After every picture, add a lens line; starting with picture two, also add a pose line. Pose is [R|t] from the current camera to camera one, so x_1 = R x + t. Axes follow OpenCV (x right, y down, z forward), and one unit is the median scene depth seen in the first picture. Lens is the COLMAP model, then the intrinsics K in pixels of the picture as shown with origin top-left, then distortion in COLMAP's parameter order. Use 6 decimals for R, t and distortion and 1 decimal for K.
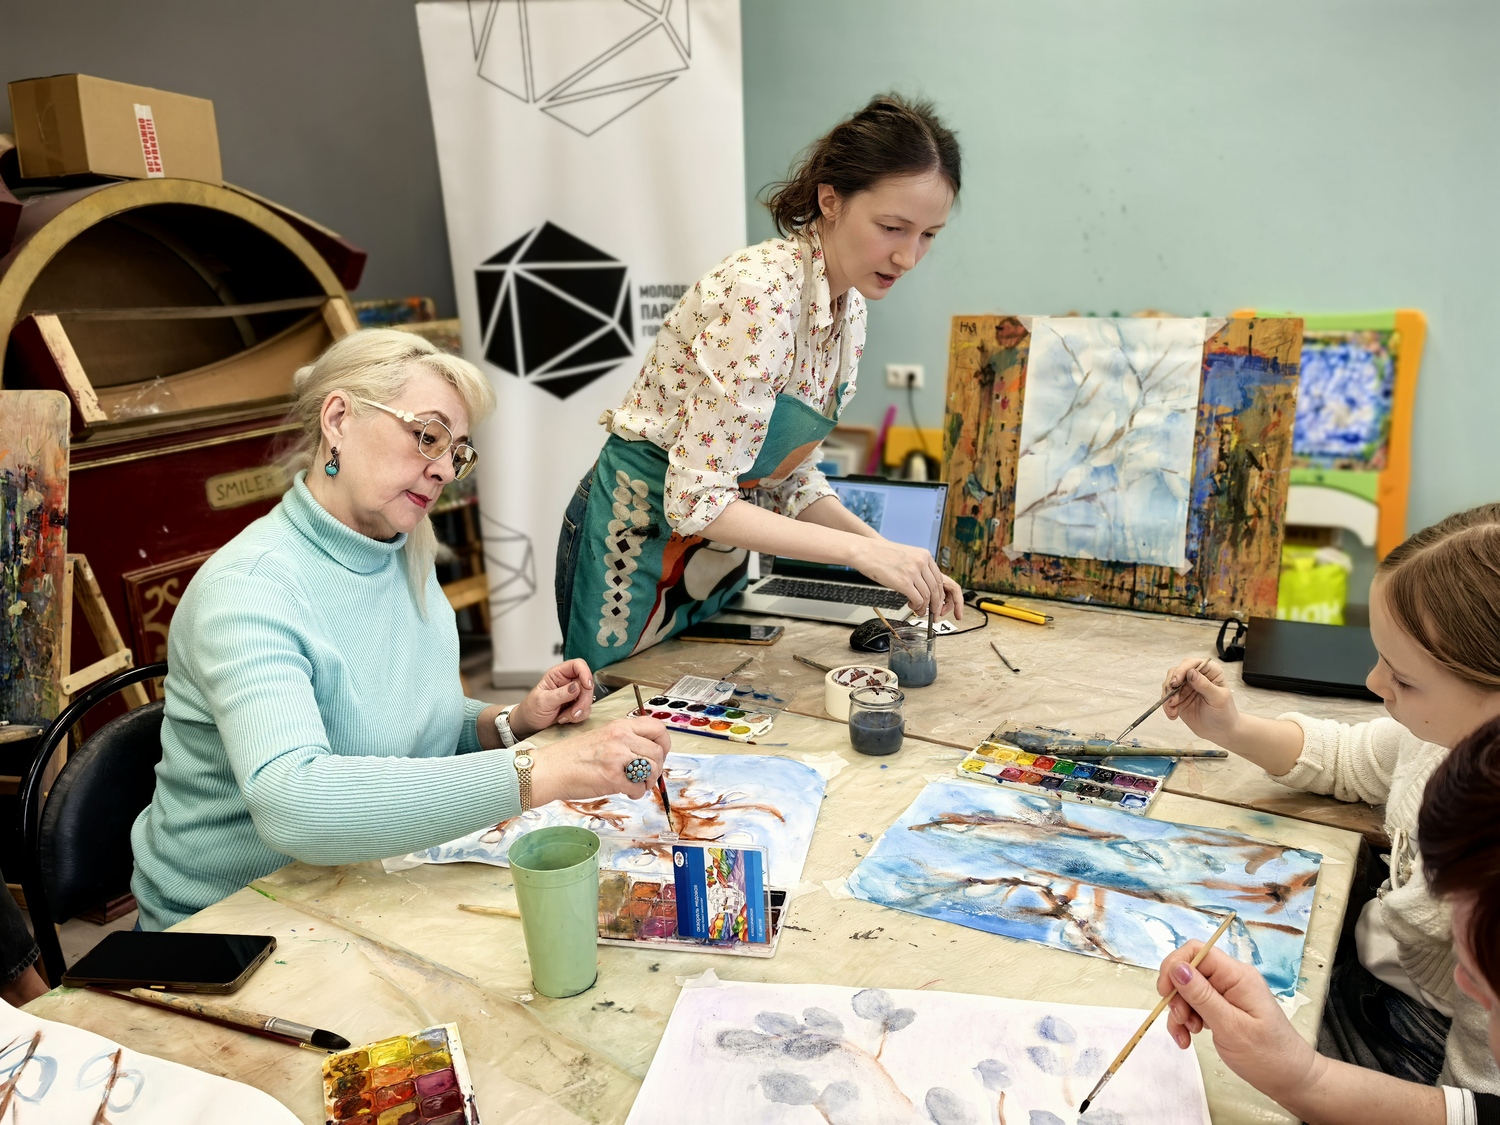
lens RADIAL K [[1210.0, 0, 766.7], [0, 1210.0, 528.3], [0, 0, 1]] dist [0.024232, -0.008318]
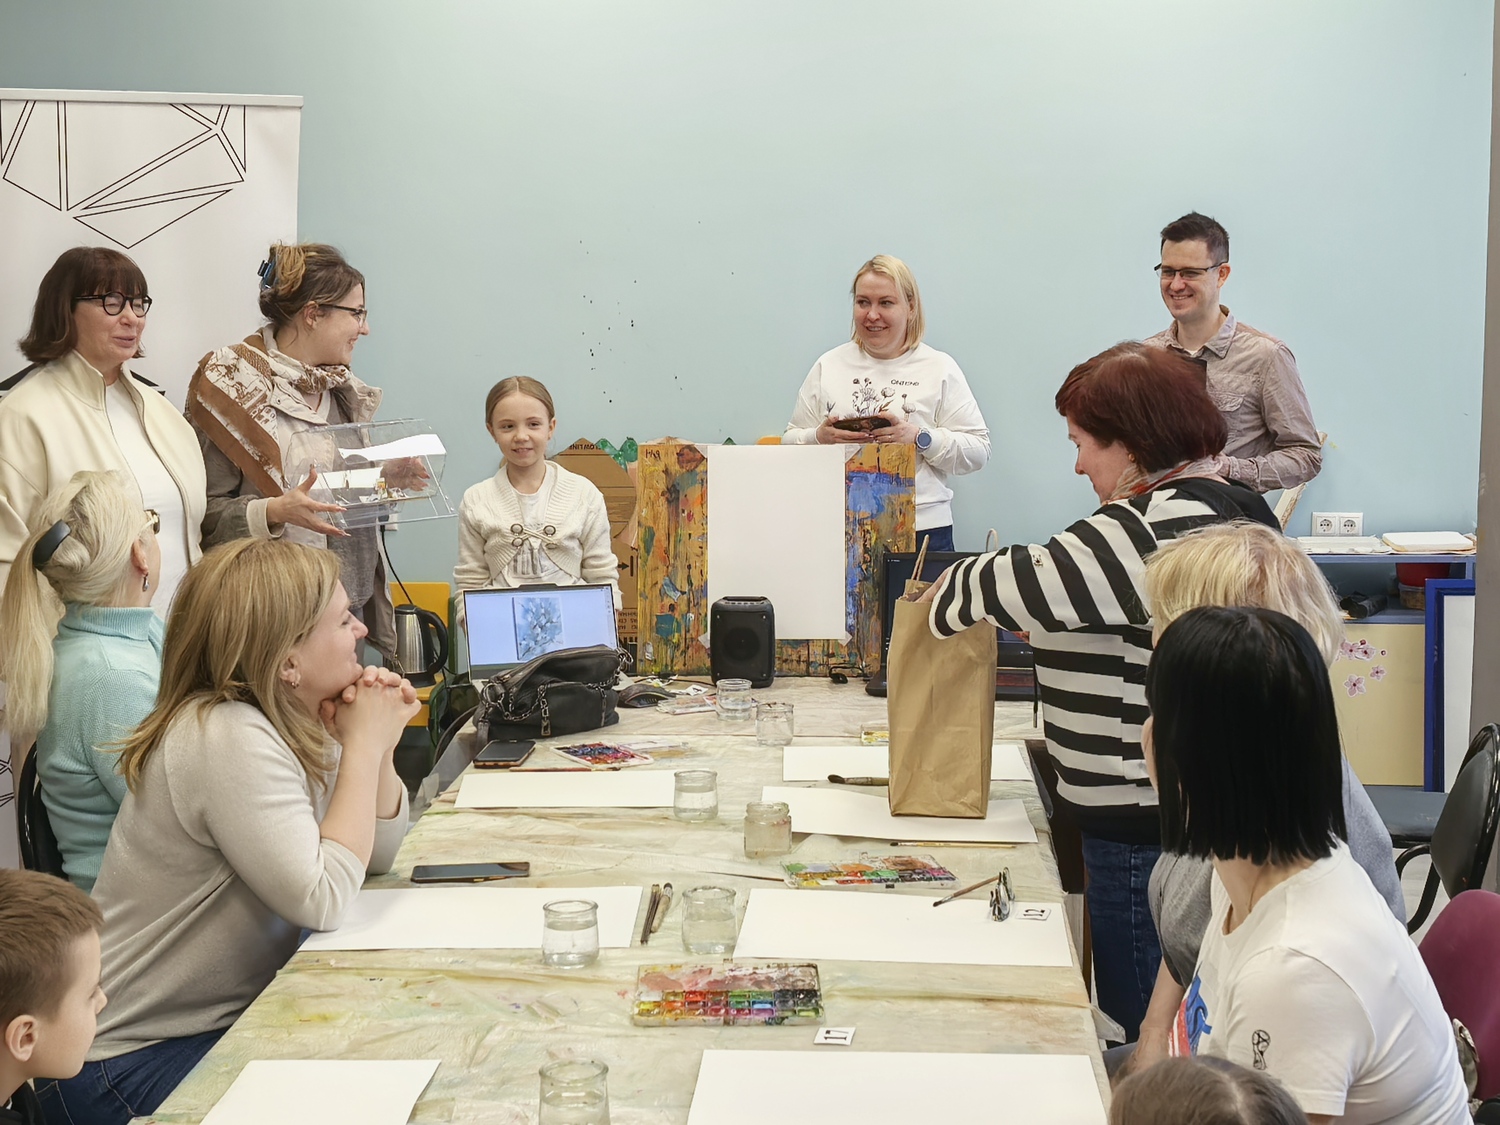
lens RADIAL K [[2421.3, 0, 752.0], [0, 2421.3, 566.1], [0, 0, 1]] dist [0.137392, 0.000000]
pose [[0.898100, -0.030575, 0.438727, -0.793576], [0.085224, 0.990770, -0.105411, 0.200859], [-0.431454, 0.132060, 0.892417, -1.141183]]
